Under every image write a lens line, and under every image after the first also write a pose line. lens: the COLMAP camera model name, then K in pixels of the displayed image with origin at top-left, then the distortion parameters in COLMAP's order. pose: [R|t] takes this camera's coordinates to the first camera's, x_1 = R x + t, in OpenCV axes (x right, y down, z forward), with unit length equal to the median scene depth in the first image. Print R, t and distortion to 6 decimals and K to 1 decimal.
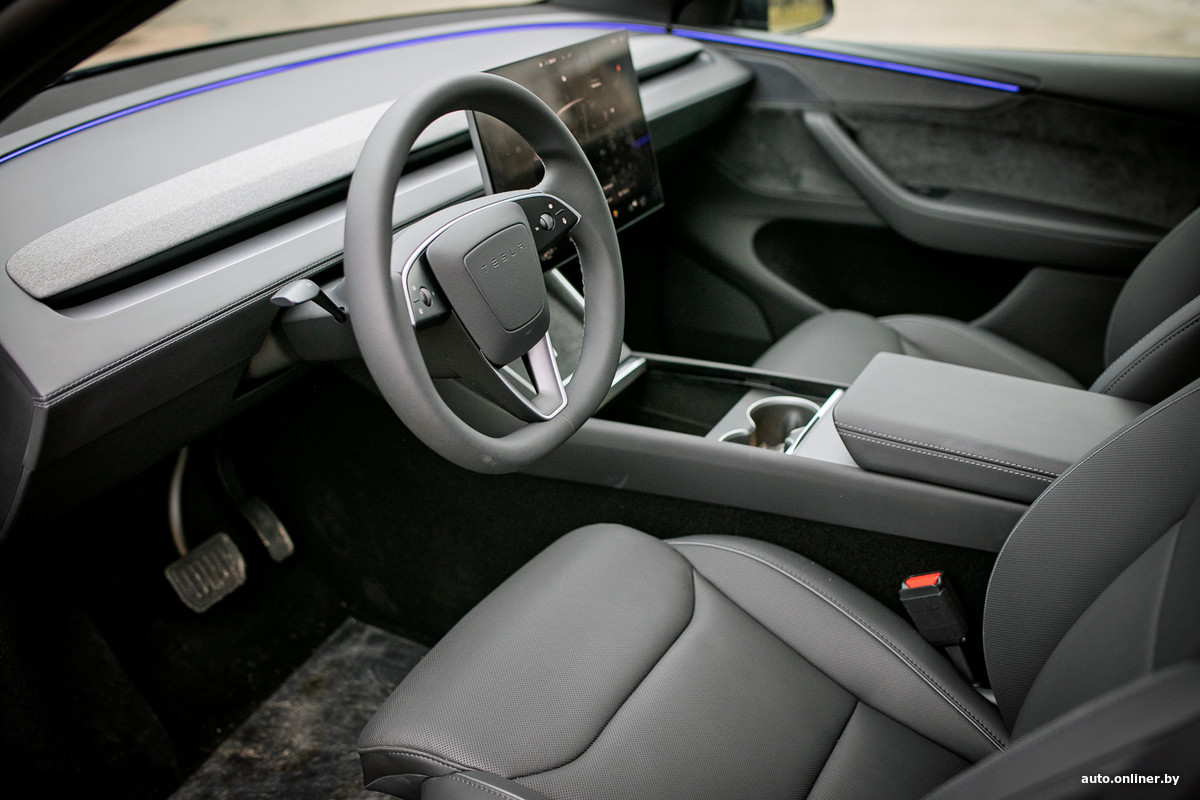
lens RADIAL K [[1123.1, 0, 597.4], [0, 1123.1, 388.3], [0, 0, 1]] dist [-0.009513, -0.001453]
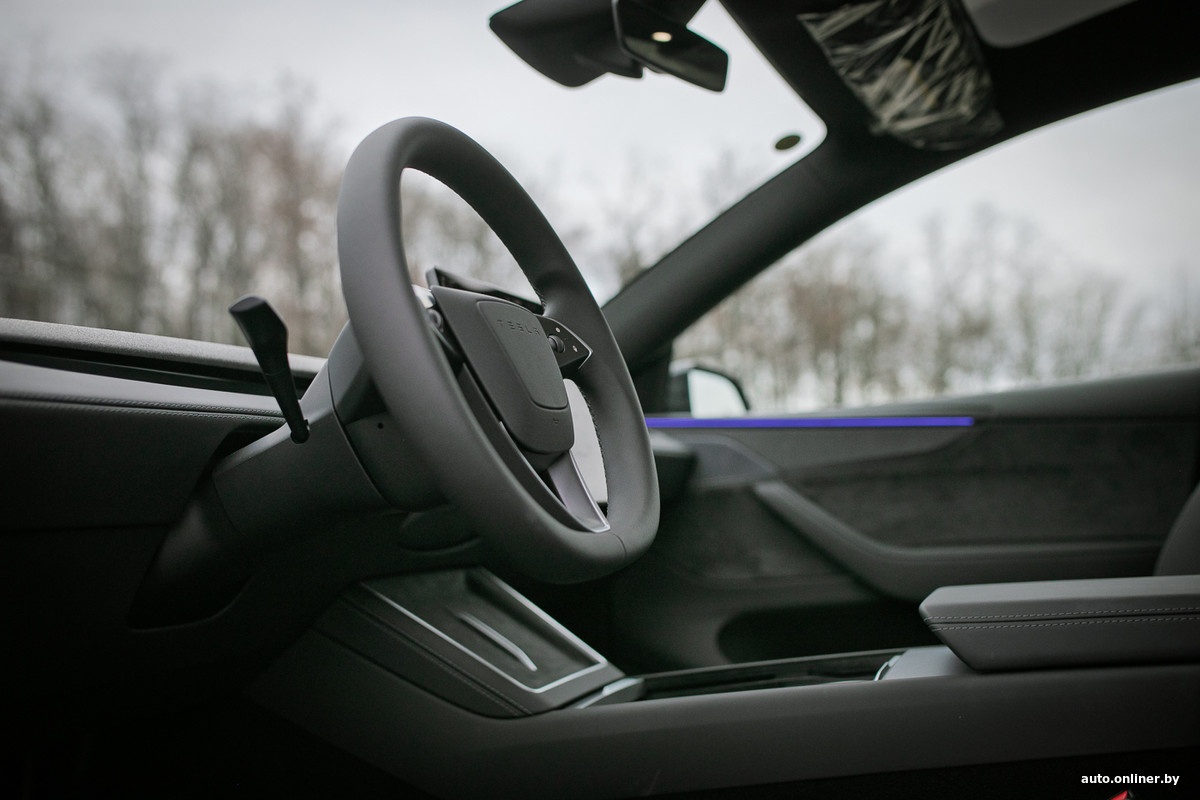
lens RADIAL K [[1123.1, 0, 597.4], [0, 1123.1, 388.3], [0, 0, 1]] dist [-0.009513, -0.001453]
pose [[0.990407, -0.042069, 0.131619, -0.070933], [0.106242, 0.840886, -0.530682, 0.181889], [-0.088351, 0.539575, 0.837289, 0.182736]]
